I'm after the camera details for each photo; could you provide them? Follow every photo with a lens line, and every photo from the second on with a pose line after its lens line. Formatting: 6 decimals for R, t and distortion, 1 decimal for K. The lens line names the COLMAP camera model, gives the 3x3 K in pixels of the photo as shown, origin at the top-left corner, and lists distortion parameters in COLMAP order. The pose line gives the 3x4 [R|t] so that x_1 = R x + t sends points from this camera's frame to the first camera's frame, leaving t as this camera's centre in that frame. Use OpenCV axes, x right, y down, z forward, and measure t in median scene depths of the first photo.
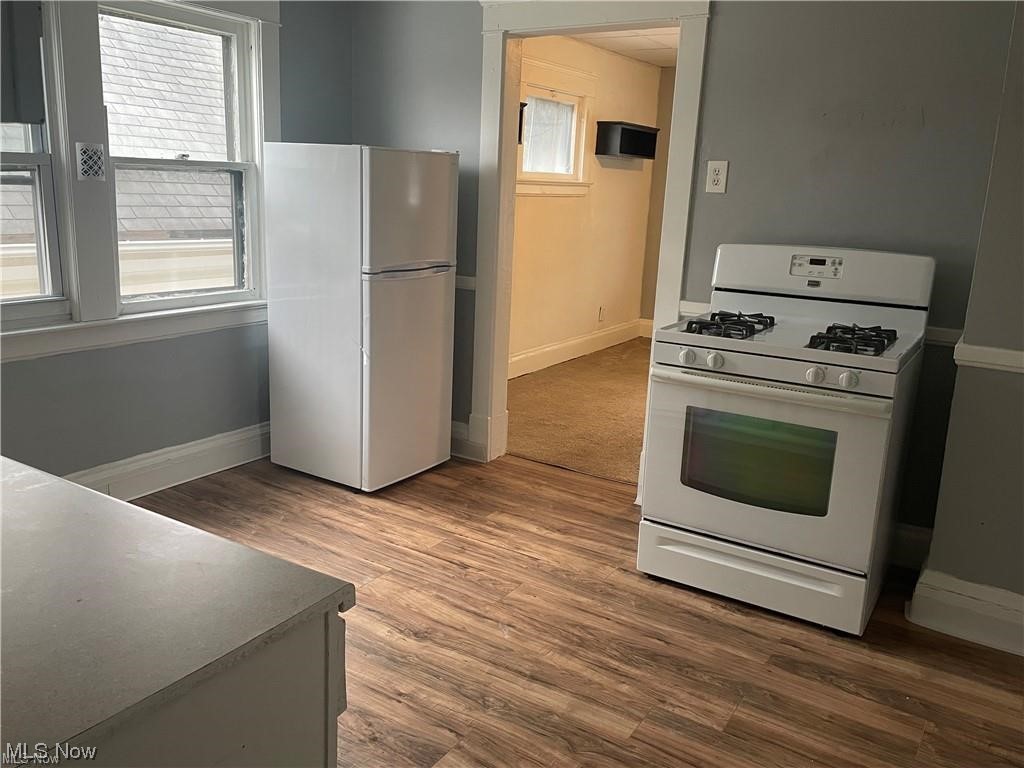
lens RADIAL K [[827.8, 0, 509.4], [0, 827.8, 384.3], [0, 0, 1]] dist [0.063432, 0.002326]
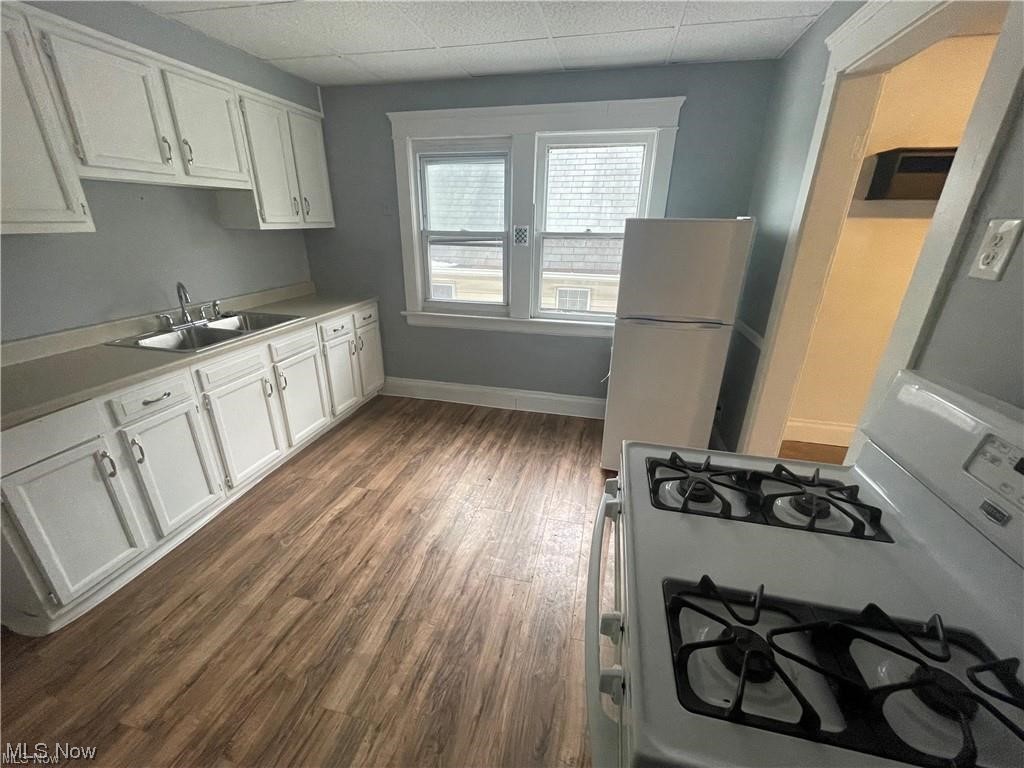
lens RADIAL K [[415.8, 0, 508.8], [0, 415.8, 382.7], [0, 0, 1]] dist [0.003871, 0.000385]
pose [[0.322568, 0.307822, -0.895095, 0.433991], [-0.215665, 0.944672, 0.247151, -0.174165], [0.921650, 0.113318, 0.371107, 0.650065]]
